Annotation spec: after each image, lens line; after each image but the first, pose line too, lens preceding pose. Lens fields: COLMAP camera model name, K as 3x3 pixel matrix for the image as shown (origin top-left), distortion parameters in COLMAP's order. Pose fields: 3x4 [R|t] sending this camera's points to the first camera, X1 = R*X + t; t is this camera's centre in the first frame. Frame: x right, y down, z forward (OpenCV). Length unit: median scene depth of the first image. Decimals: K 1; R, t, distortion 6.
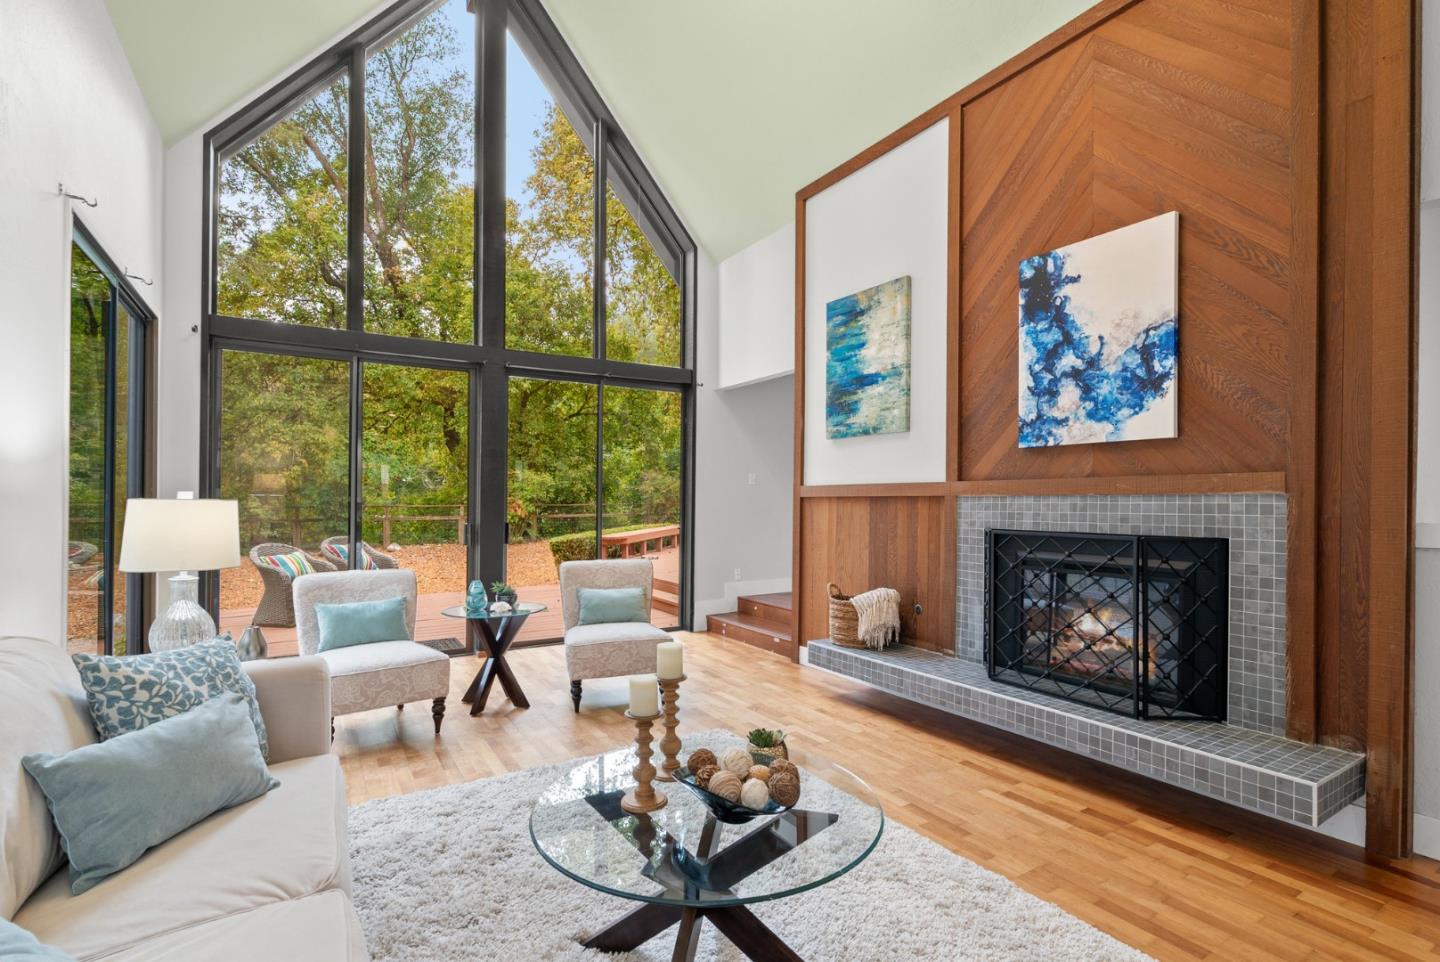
lens RADIAL K [[670.7, 0, 727.5], [0, 670.7, 494.2], [0, 0, 1]] dist [-0.002574, -0.000499]
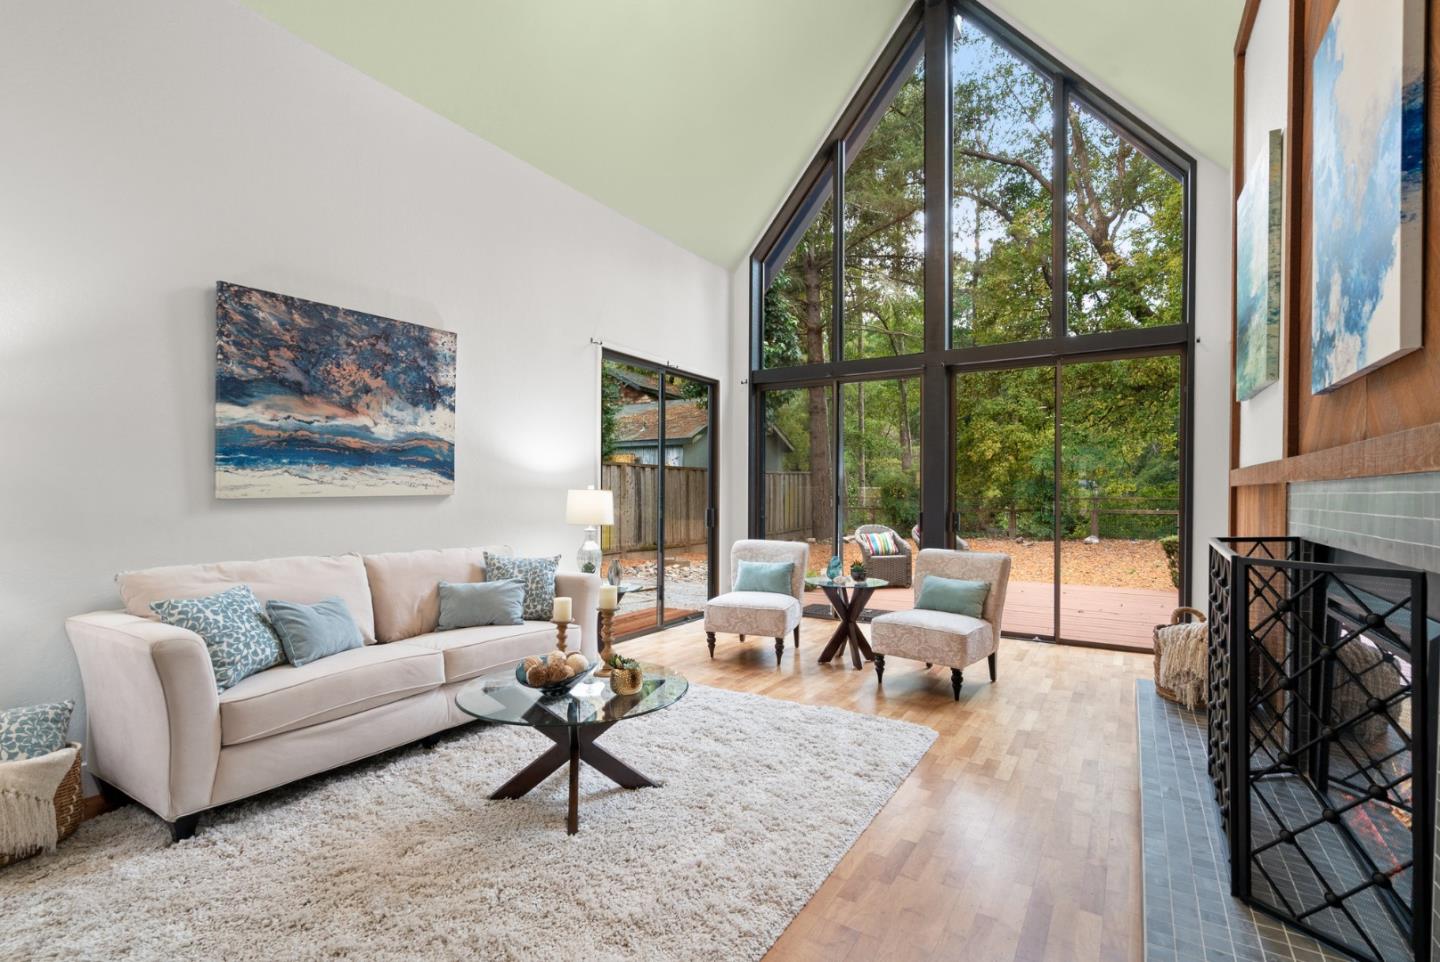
lens RADIAL K [[670.7, 0, 727.5], [0, 670.7, 494.2], [0, 0, 1]] dist [-0.002574, -0.000499]
pose [[0.444930, 0.002164, -0.895563, 0.625731], [0.007610, 0.999952, 0.006197, 0.005858], [0.895533, -0.009572, 0.444892, 0.272351]]
